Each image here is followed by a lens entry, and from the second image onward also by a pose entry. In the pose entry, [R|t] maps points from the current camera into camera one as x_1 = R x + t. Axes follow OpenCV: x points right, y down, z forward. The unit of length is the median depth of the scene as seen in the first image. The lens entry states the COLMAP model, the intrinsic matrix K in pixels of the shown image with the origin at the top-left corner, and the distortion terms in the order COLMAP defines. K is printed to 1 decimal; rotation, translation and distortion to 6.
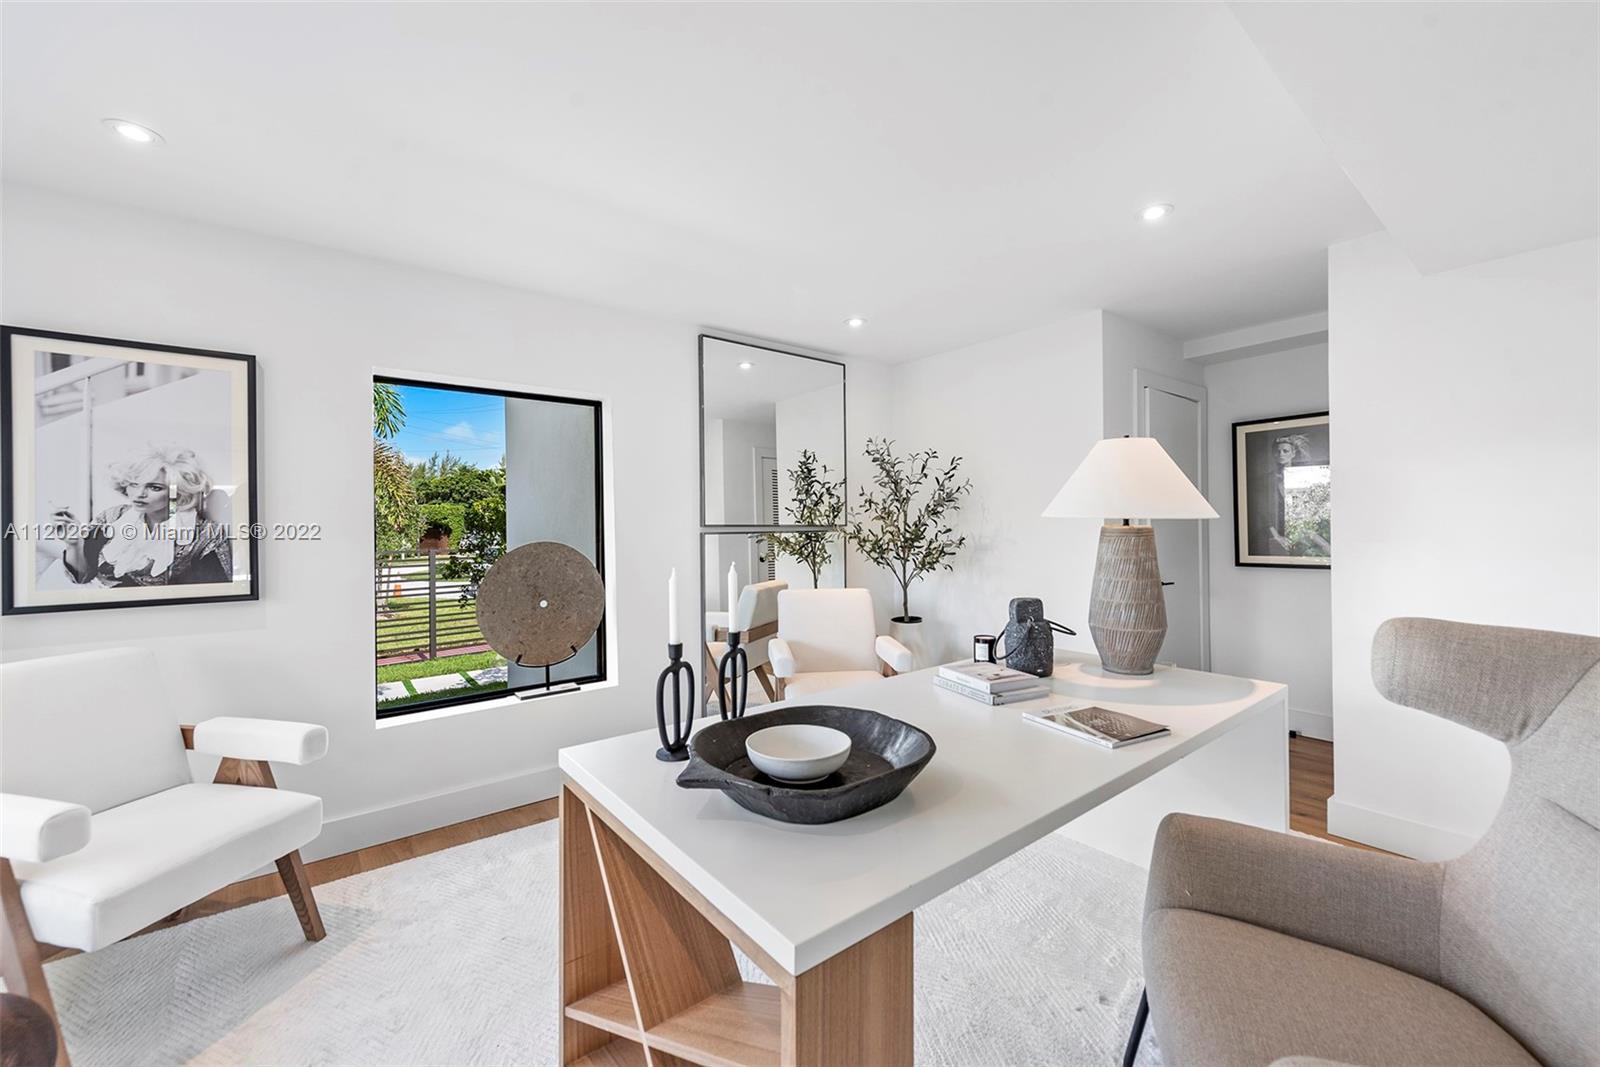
lens RADIAL K [[628.6, 0, 800.5], [0, 628.6, 538.5], [0, 0, 1]] dist [-0.007138, 0.000255]
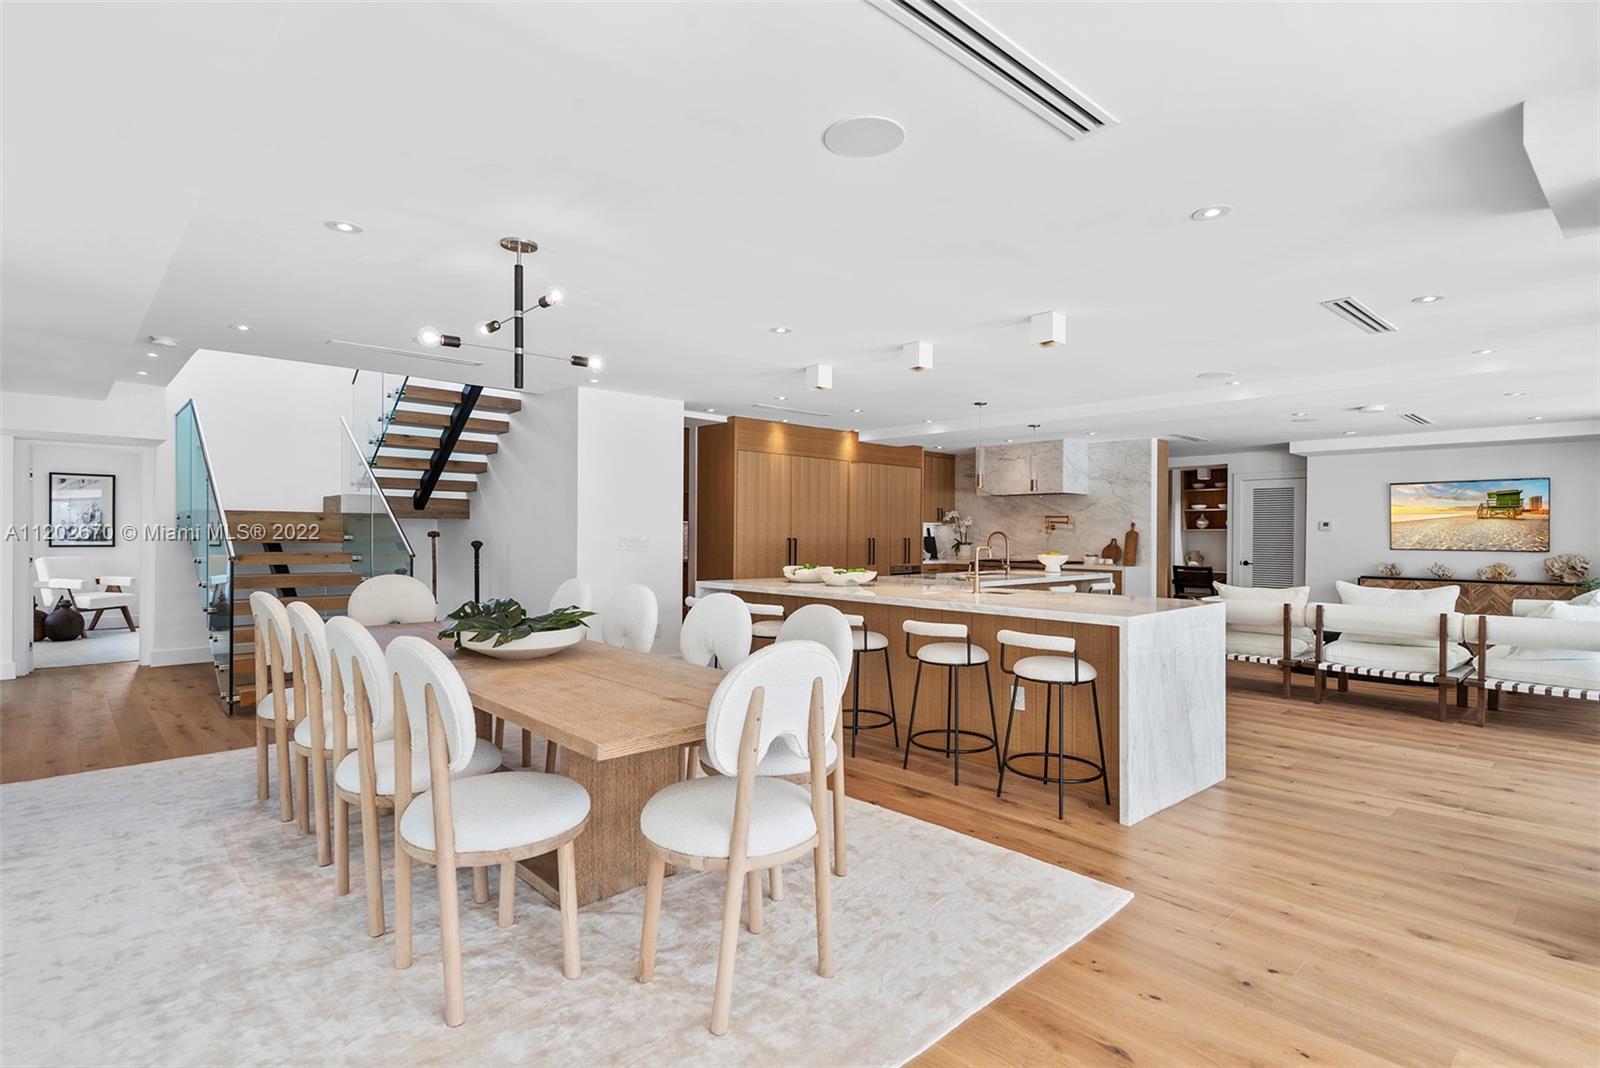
lens RADIAL K [[805.5, 0, 800.8], [0, 805.5, 545.5], [0, 0, 1]] dist [-0.002128, 0.000018]
pose [[0.997072, 0.027859, 0.071213, 2.739849], [-0.028075, 0.999604, 0.002041, -0.025899], [-0.071128, -0.004034, 0.997459, -3.909066]]
